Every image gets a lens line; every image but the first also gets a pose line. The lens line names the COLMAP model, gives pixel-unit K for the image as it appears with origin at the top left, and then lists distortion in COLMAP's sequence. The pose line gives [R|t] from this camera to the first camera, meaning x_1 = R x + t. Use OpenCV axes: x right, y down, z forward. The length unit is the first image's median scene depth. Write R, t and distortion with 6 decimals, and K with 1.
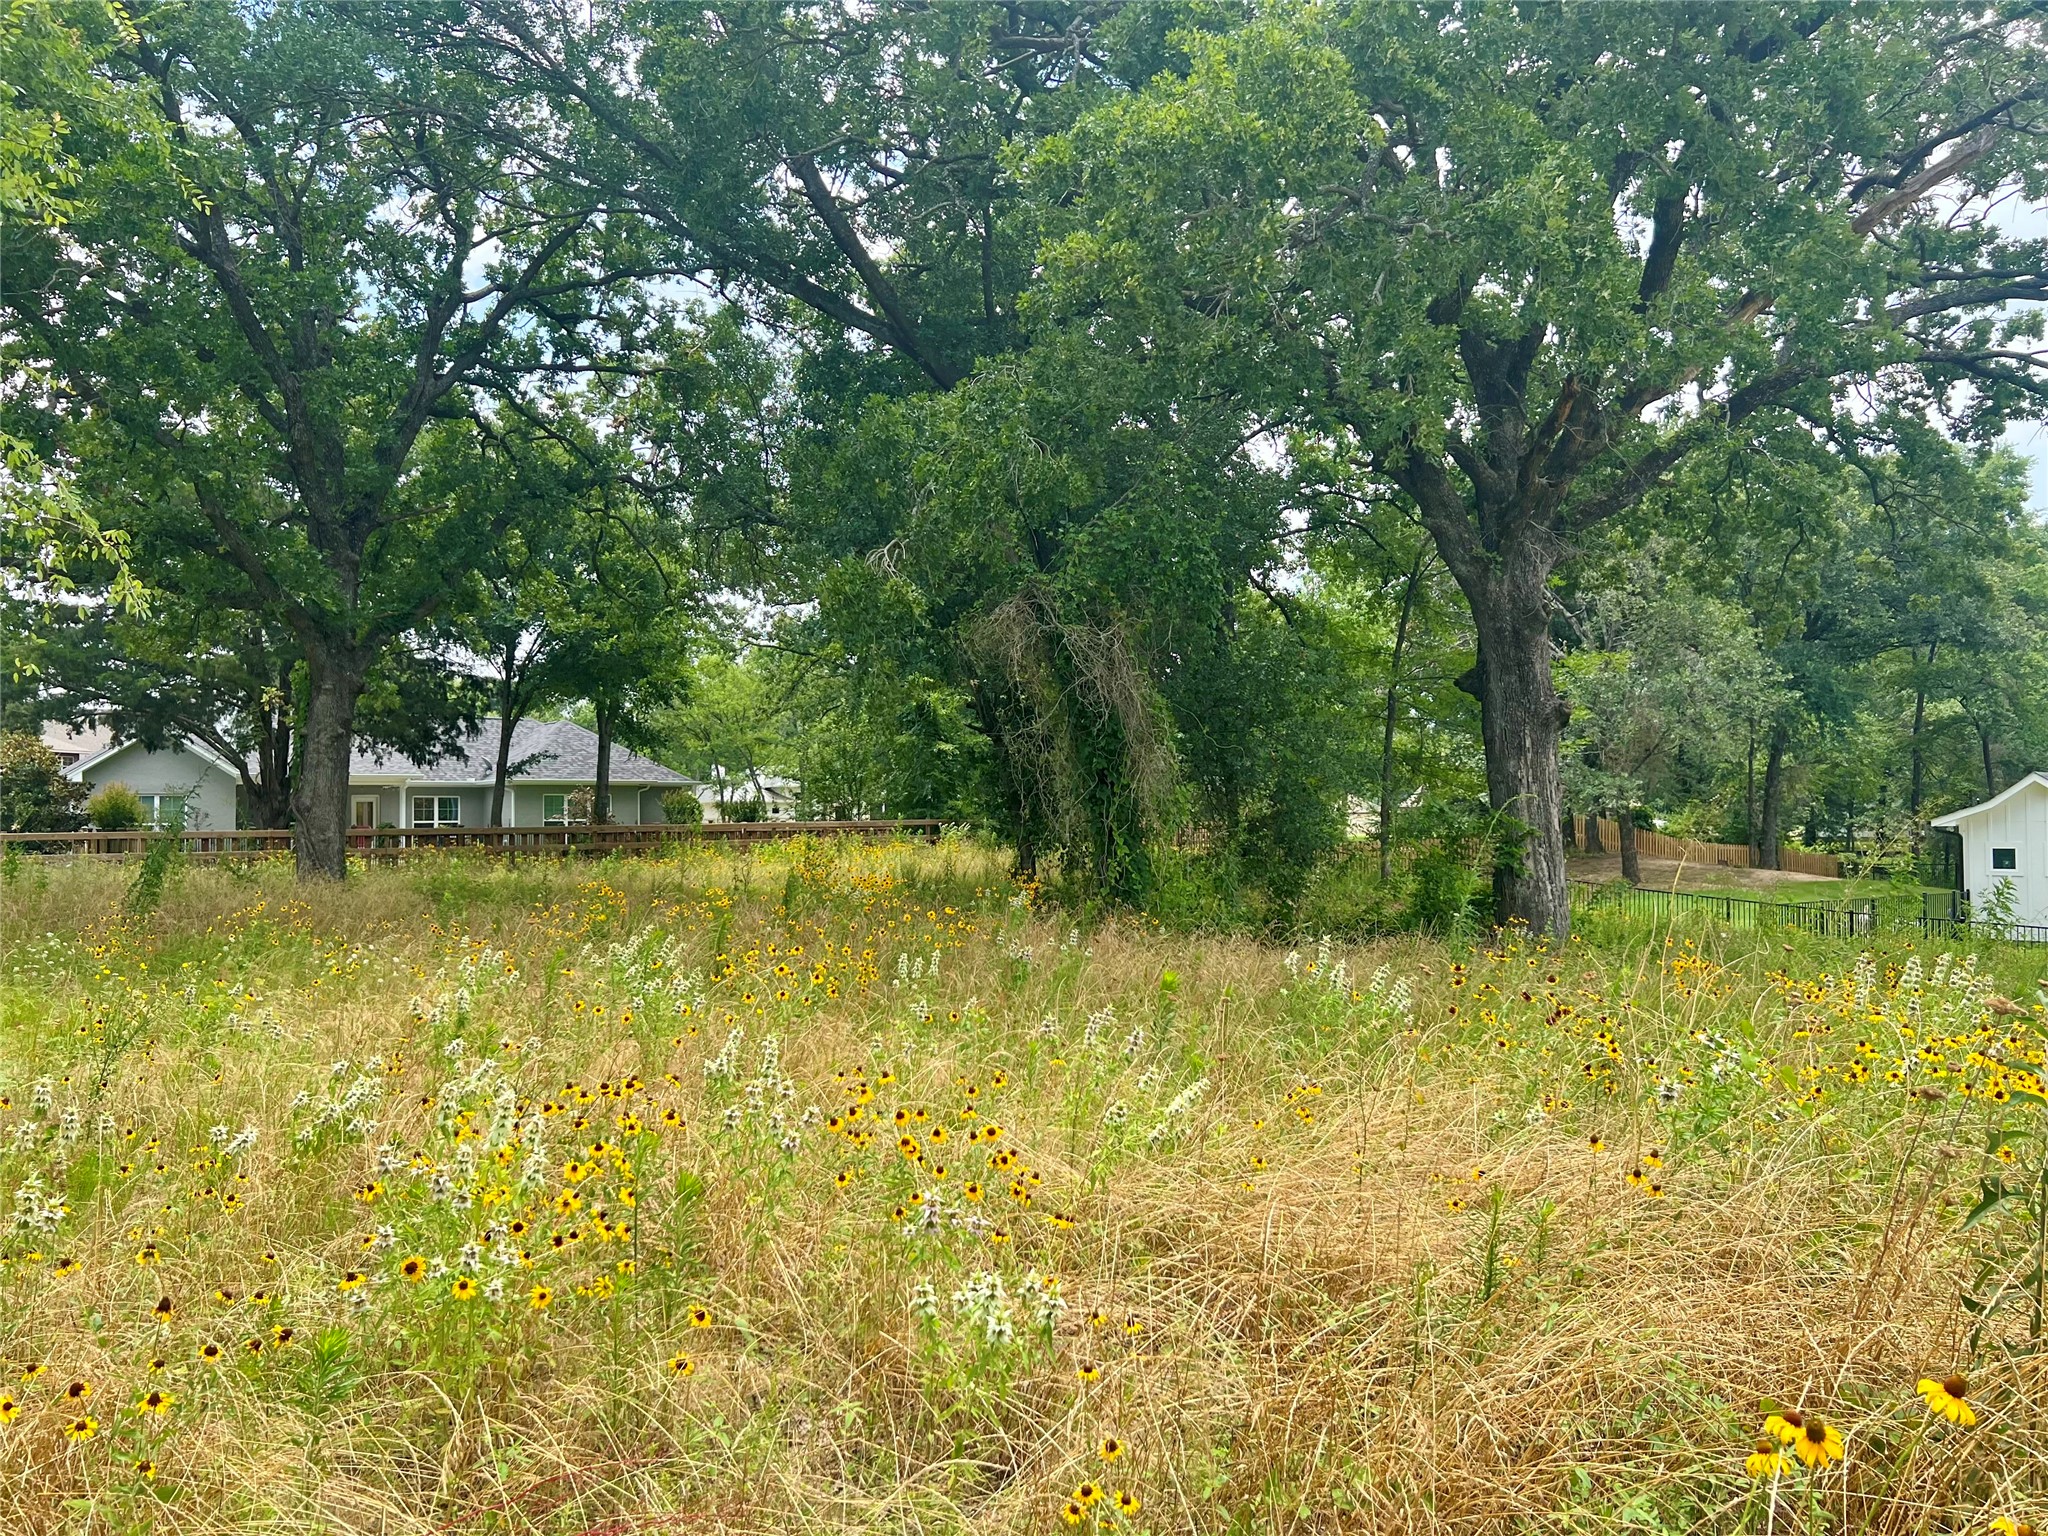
lens RADIAL K [[1574.7, 0, 1030.8], [0, 1574.7, 790.3], [0, 0, 1]] dist [0.066607, -0.073684]
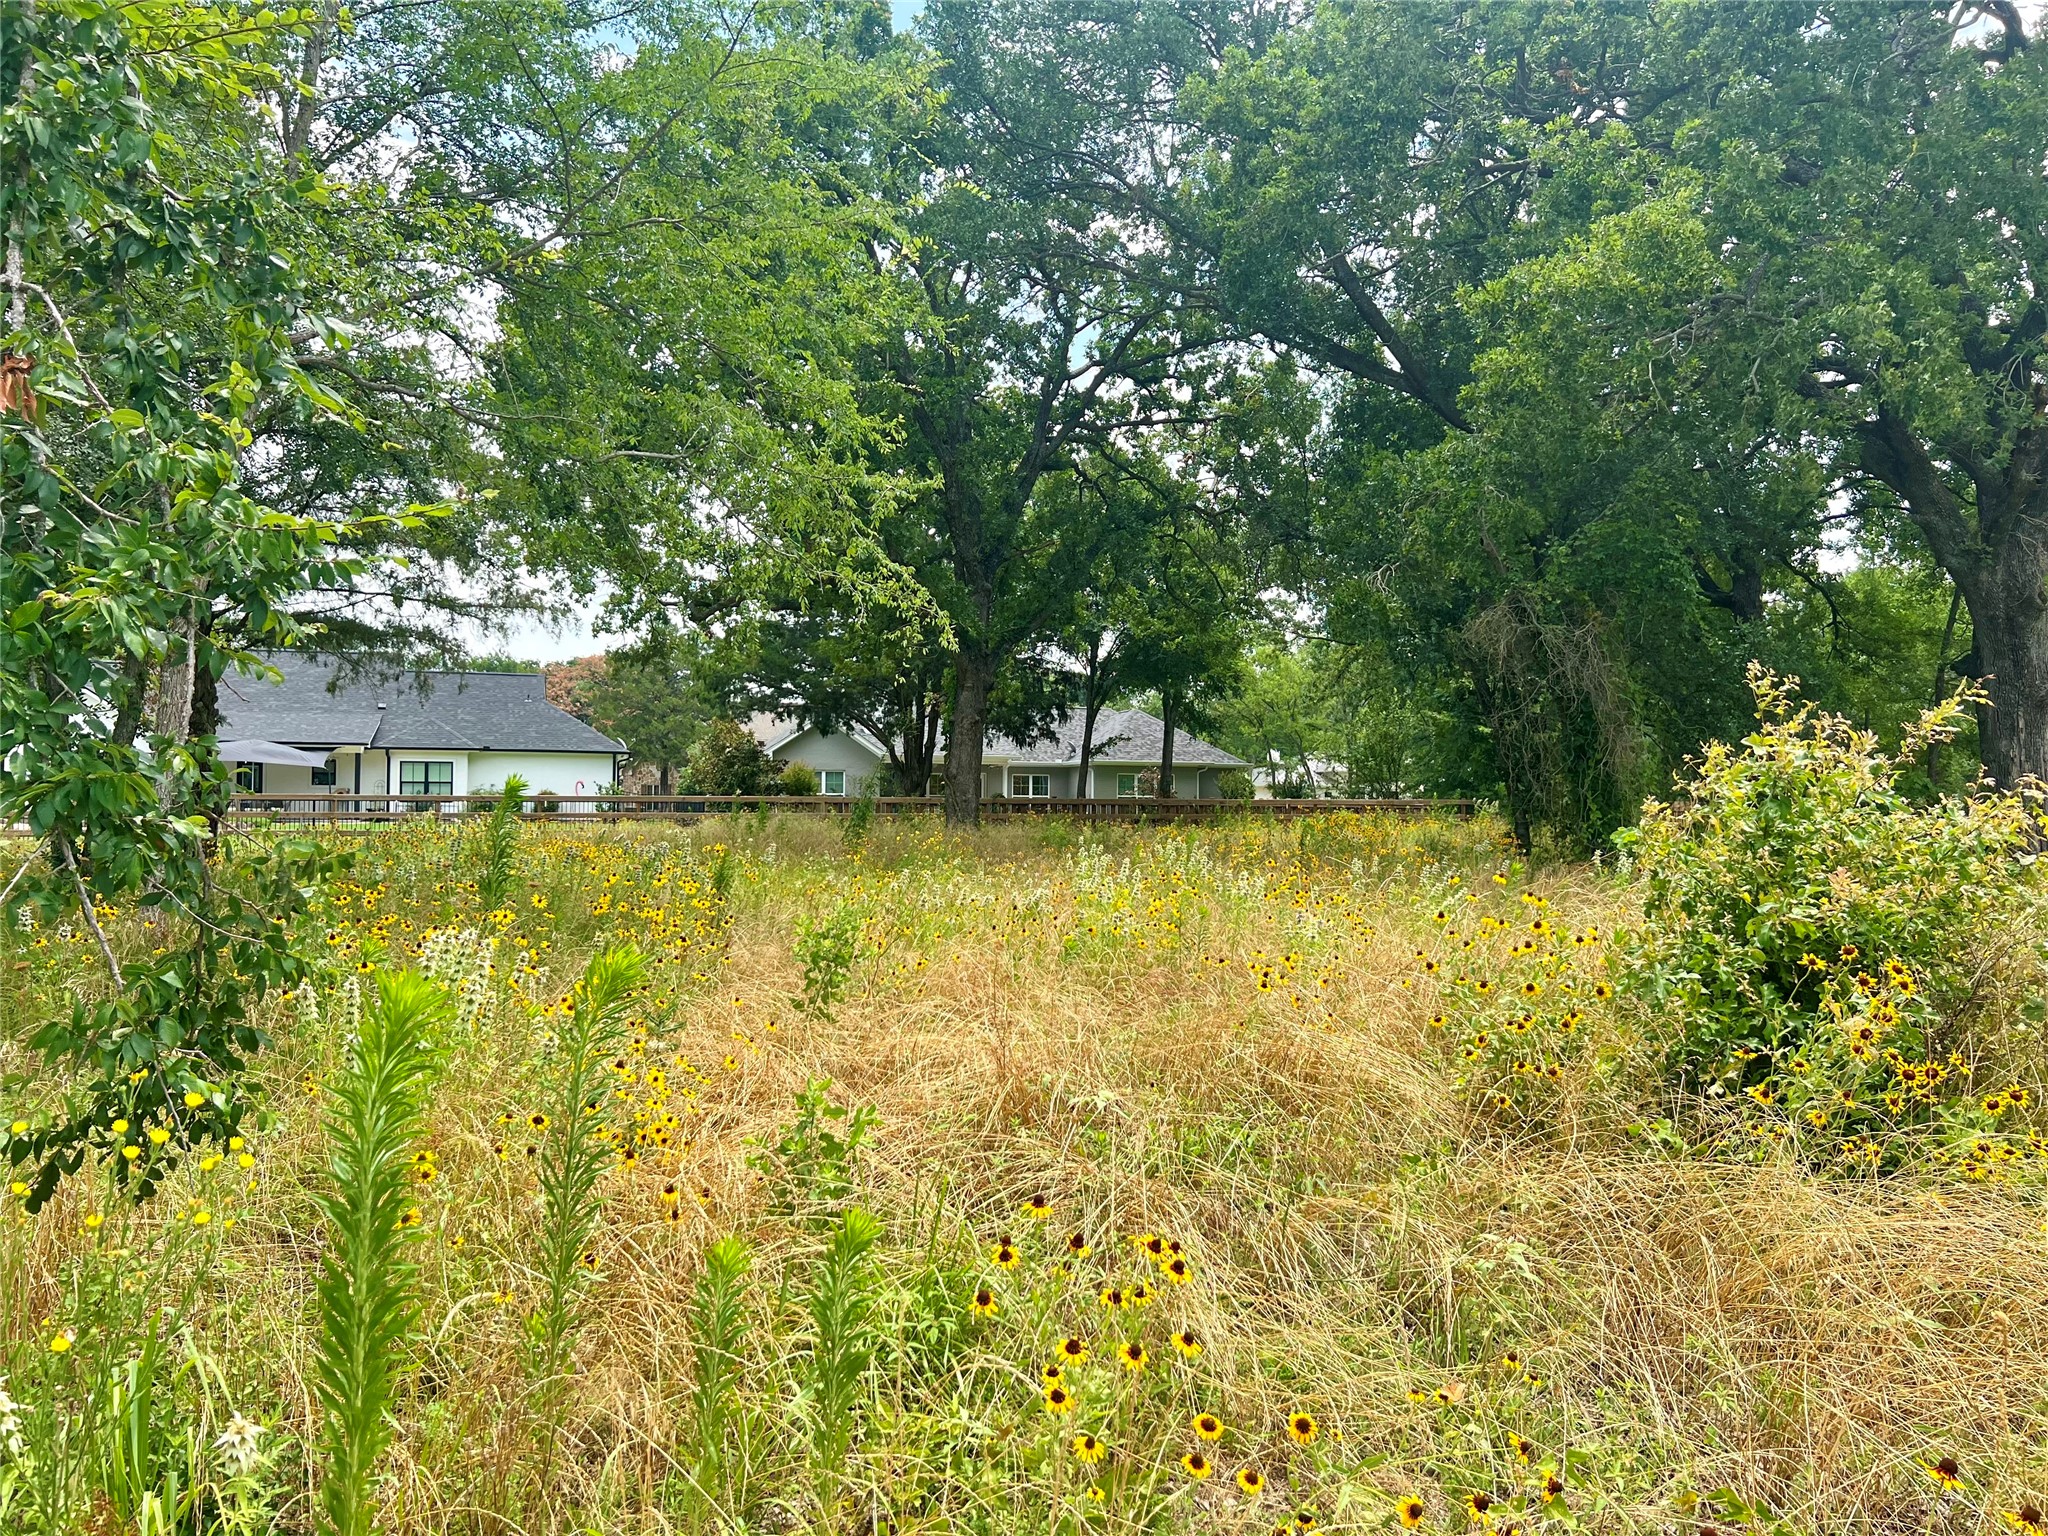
lens RADIAL K [[1574.7, 0, 1003.6], [0, 1574.7, 802.0], [0, 0, 1]] dist [0.066607, -0.073684]
pose [[0.933644, 0.016184, -0.357836, 0.046424], [-0.010880, 0.999799, 0.016831, 0.009467], [0.358037, -0.011821, 0.933633, -0.183986]]
